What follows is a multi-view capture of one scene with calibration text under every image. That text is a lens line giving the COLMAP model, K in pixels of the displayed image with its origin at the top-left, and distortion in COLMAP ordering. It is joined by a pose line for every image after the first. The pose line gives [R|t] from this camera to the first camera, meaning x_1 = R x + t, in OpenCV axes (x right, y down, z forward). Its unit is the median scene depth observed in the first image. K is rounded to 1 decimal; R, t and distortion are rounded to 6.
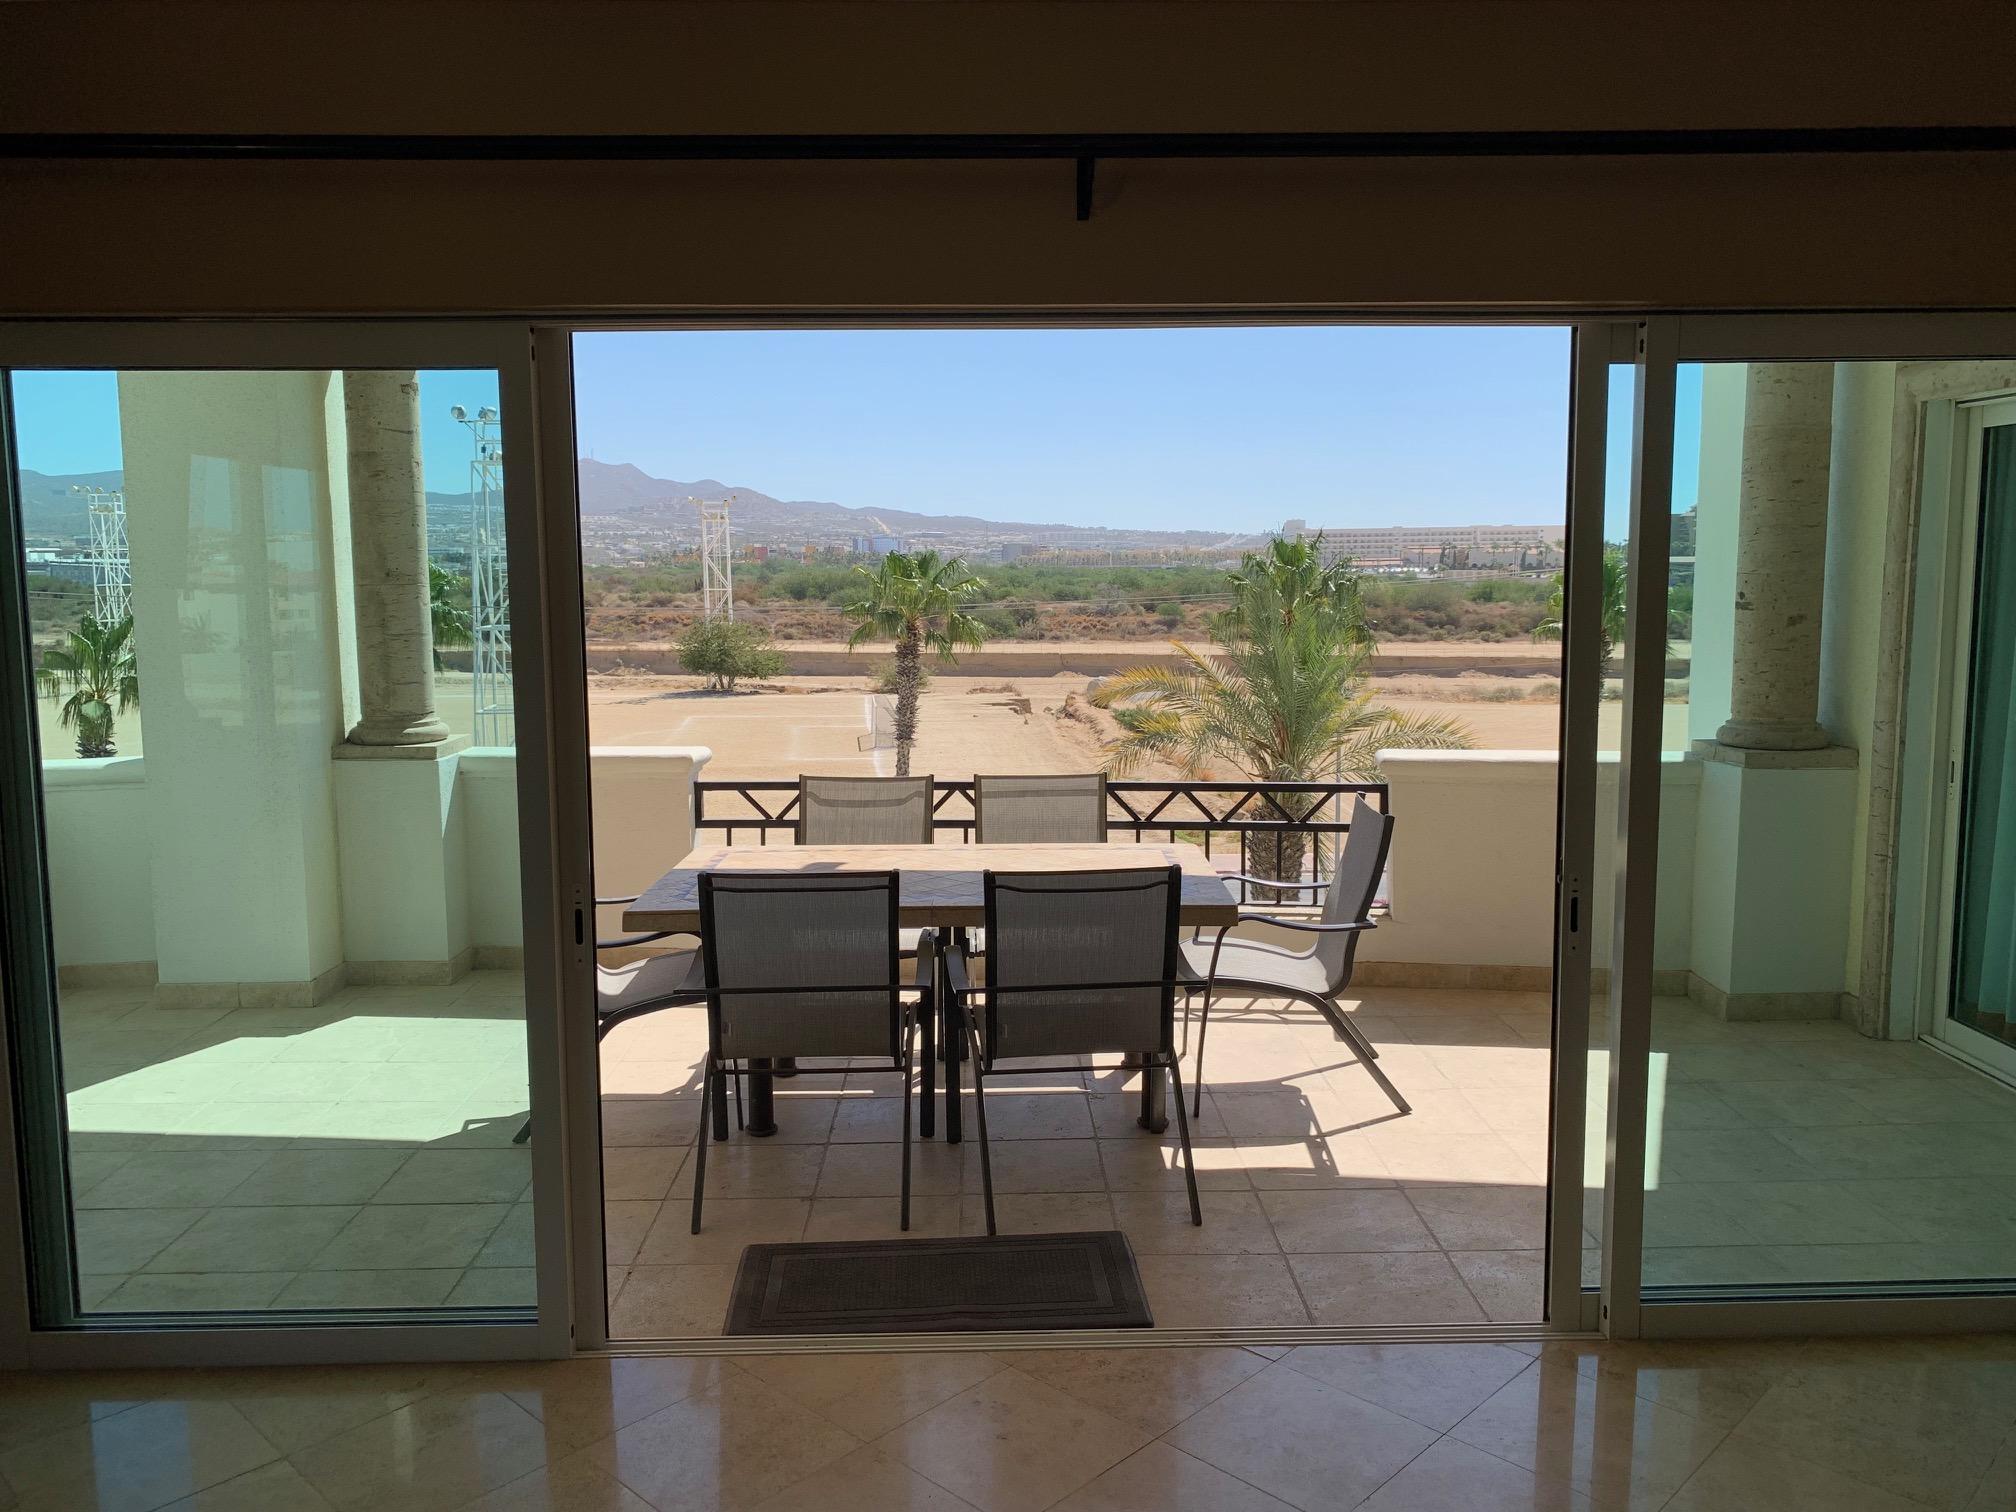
lens RADIAL K [[1541.7, 0, 994.9], [0, 1541.7, 748.8], [0, 0, 1]] dist [0.013389, -0.006104]
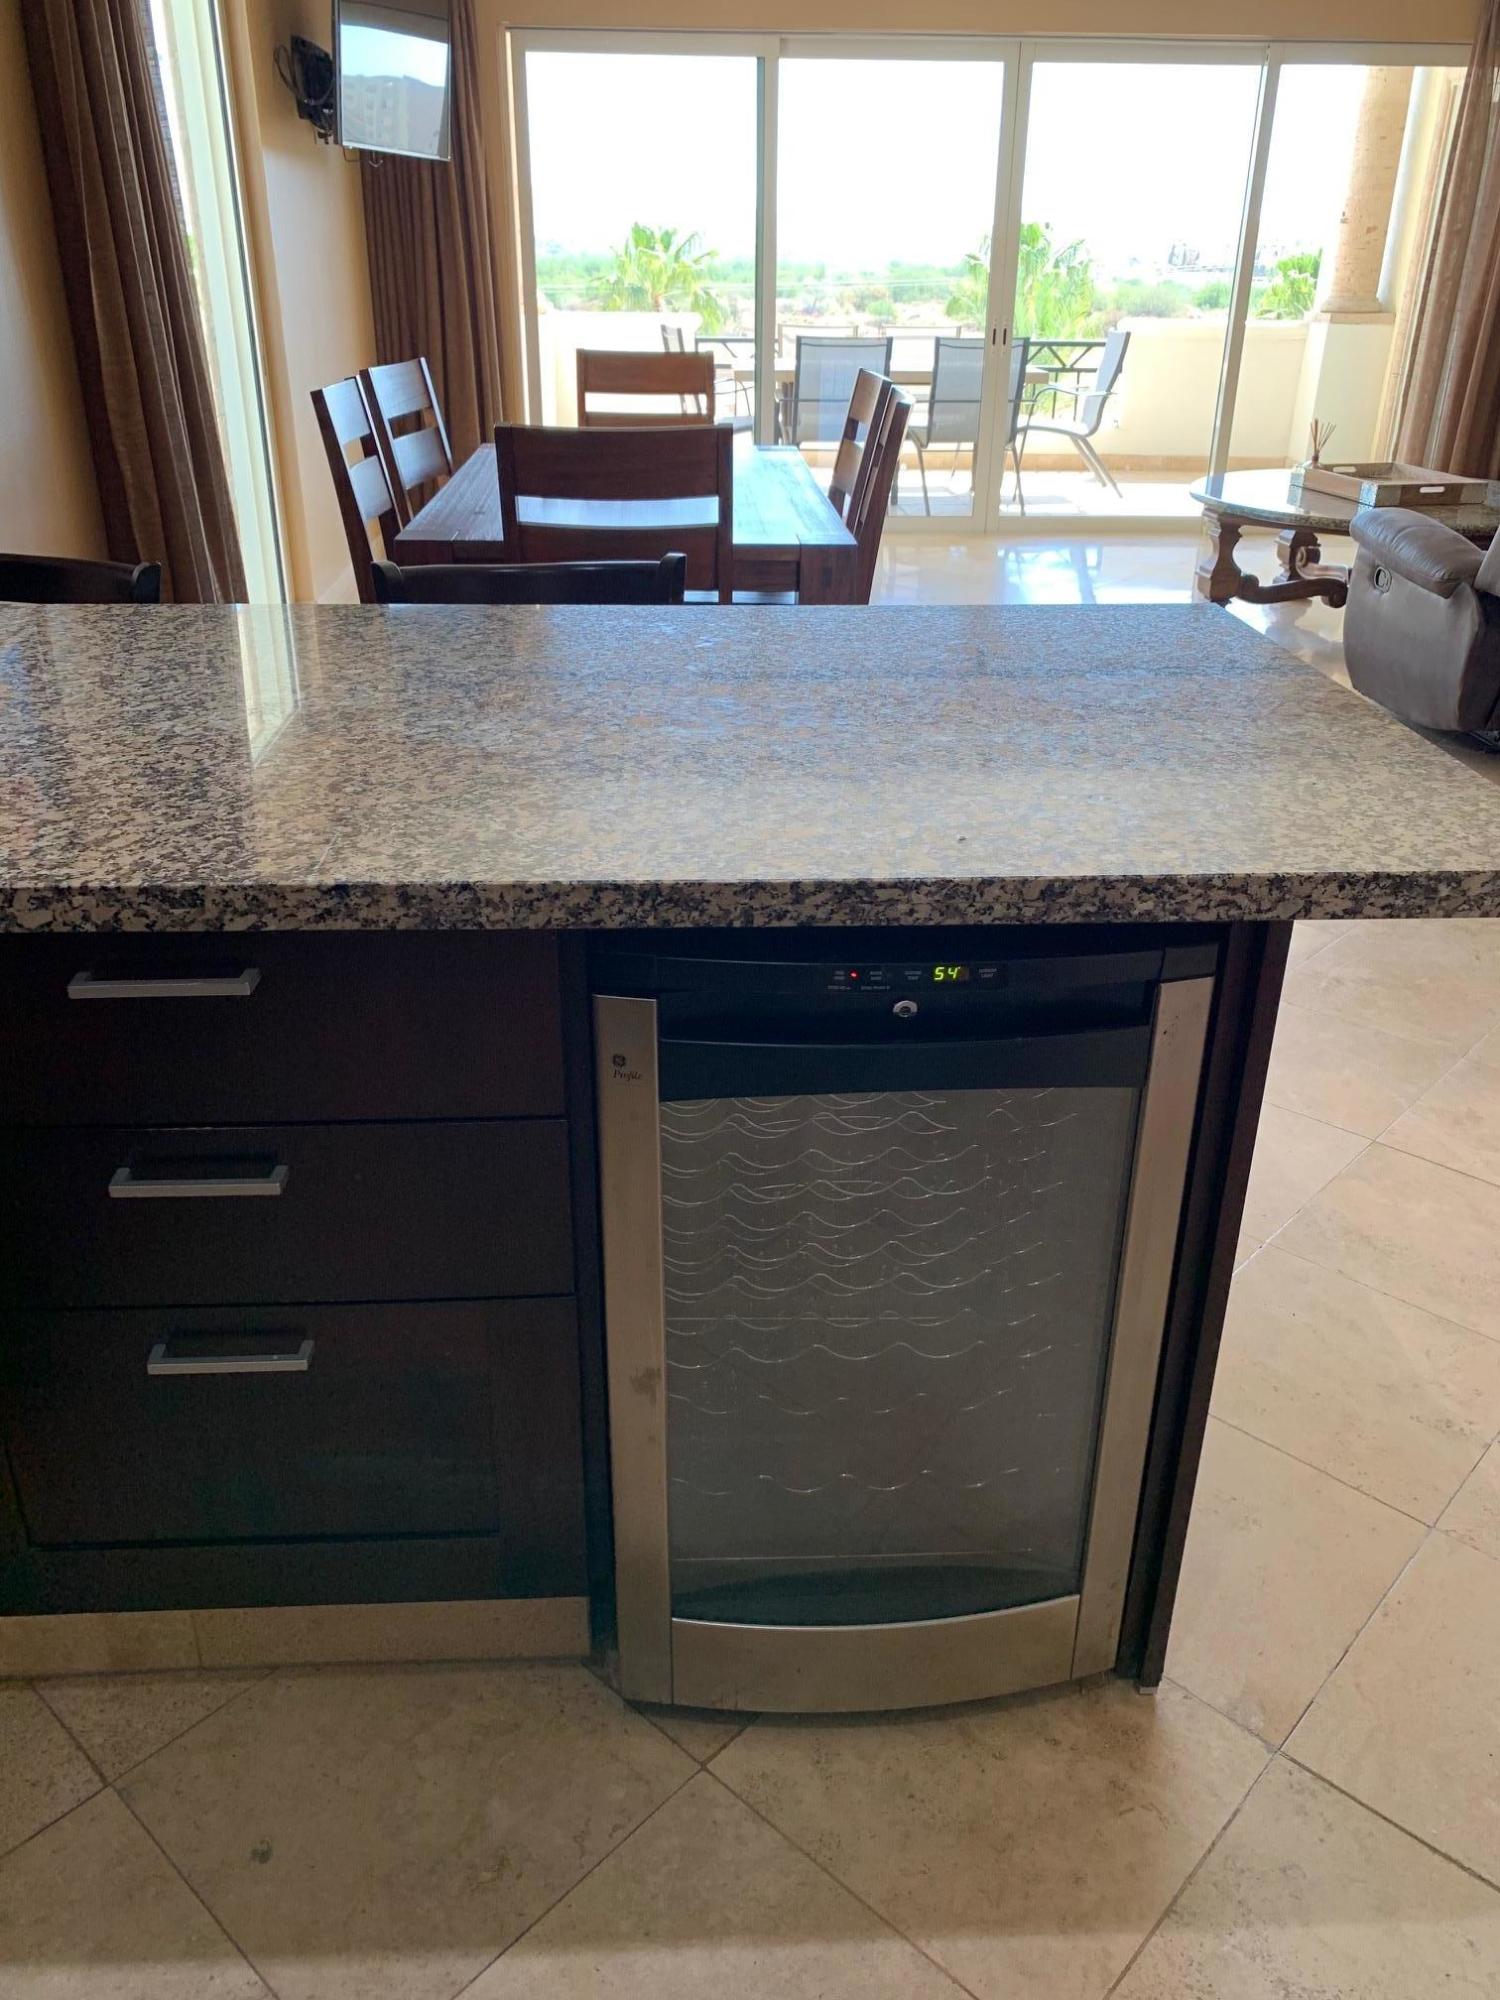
lens RADIAL K [[1529.4, 0, 750.0], [0, 1529.4, 1000.0], [0, 0, 1]] dist [0.013389, -0.006104]
pose [[0.999100, 0.001025, 0.042397, -0.214051], [-0.014817, 0.945139, 0.326333, 0.158569], [-0.039736, -0.326667, 0.944304, -0.763432]]
